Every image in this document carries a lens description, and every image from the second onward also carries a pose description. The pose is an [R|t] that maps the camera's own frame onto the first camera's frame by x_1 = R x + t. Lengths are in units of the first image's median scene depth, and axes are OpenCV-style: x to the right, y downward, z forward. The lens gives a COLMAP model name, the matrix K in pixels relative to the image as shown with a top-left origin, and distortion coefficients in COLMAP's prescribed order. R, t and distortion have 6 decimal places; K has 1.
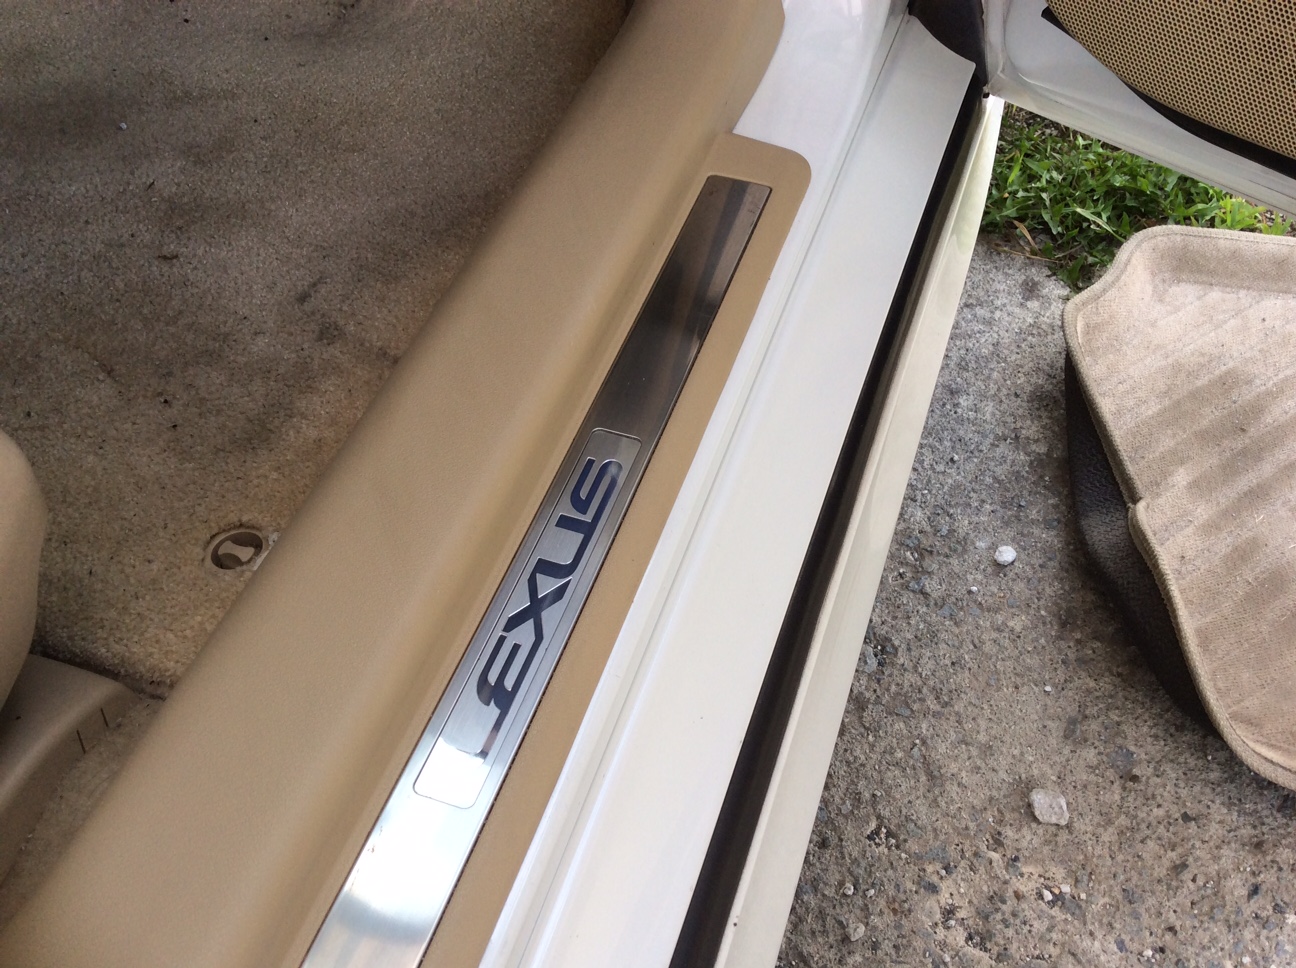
lens RADIAL K [[1194.9, 0, 650.8], [0, 1194.9, 485.2], [0, 0, 1]] dist [0.084616, -0.160547]
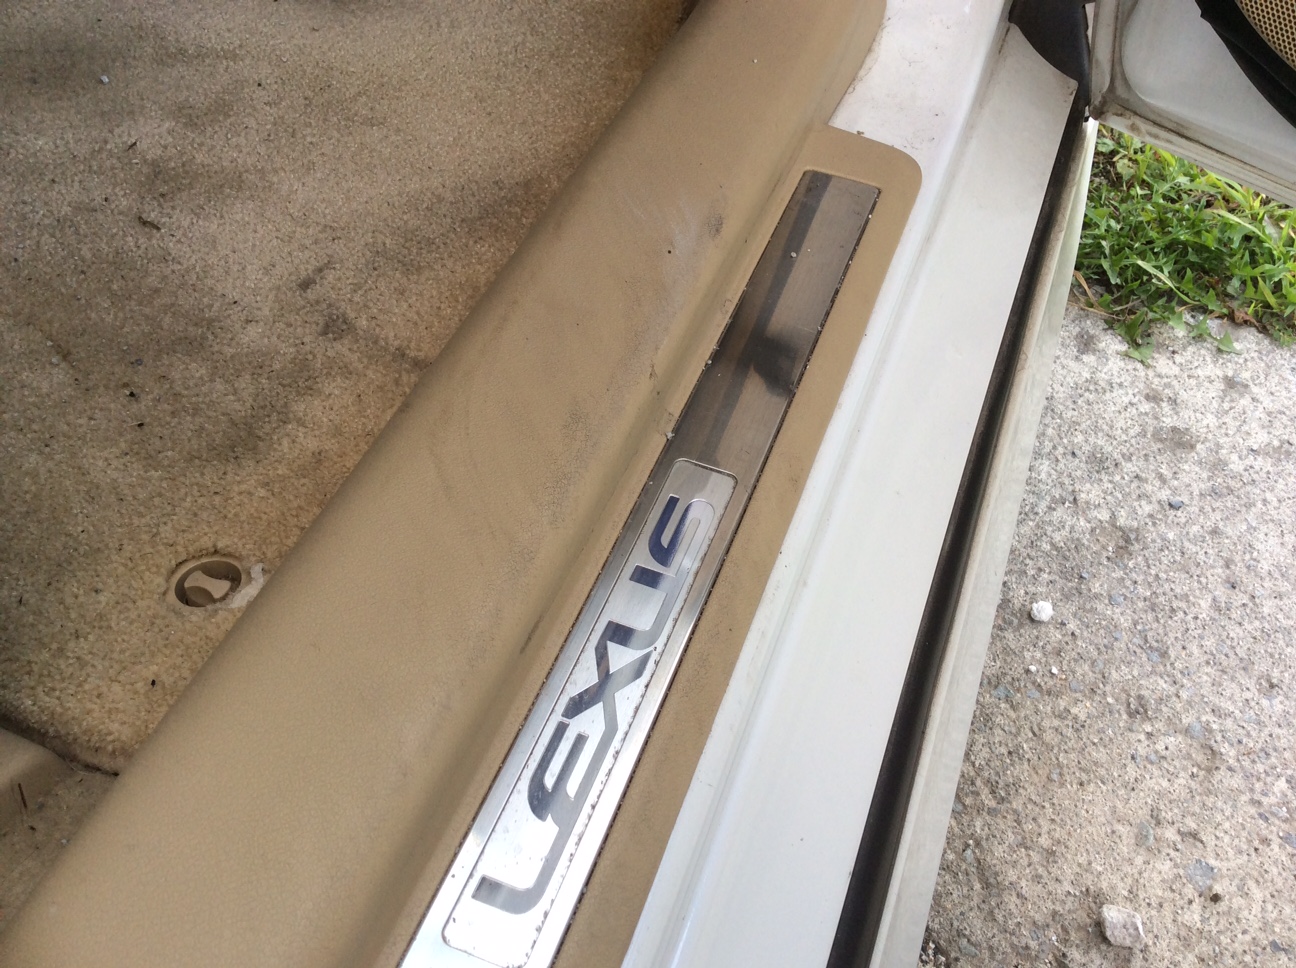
lens RADIAL K [[1173.1, 0, 650.2], [0, 1173.1, 480.7], [0, 0, 1]] dist [0.070933, -0.131648]
pose [[0.997142, 0.062883, 0.041887, -0.065989], [-0.061257, 0.997359, -0.039017, -0.000894], [-0.044230, 0.036340, 0.998360, 0.149973]]
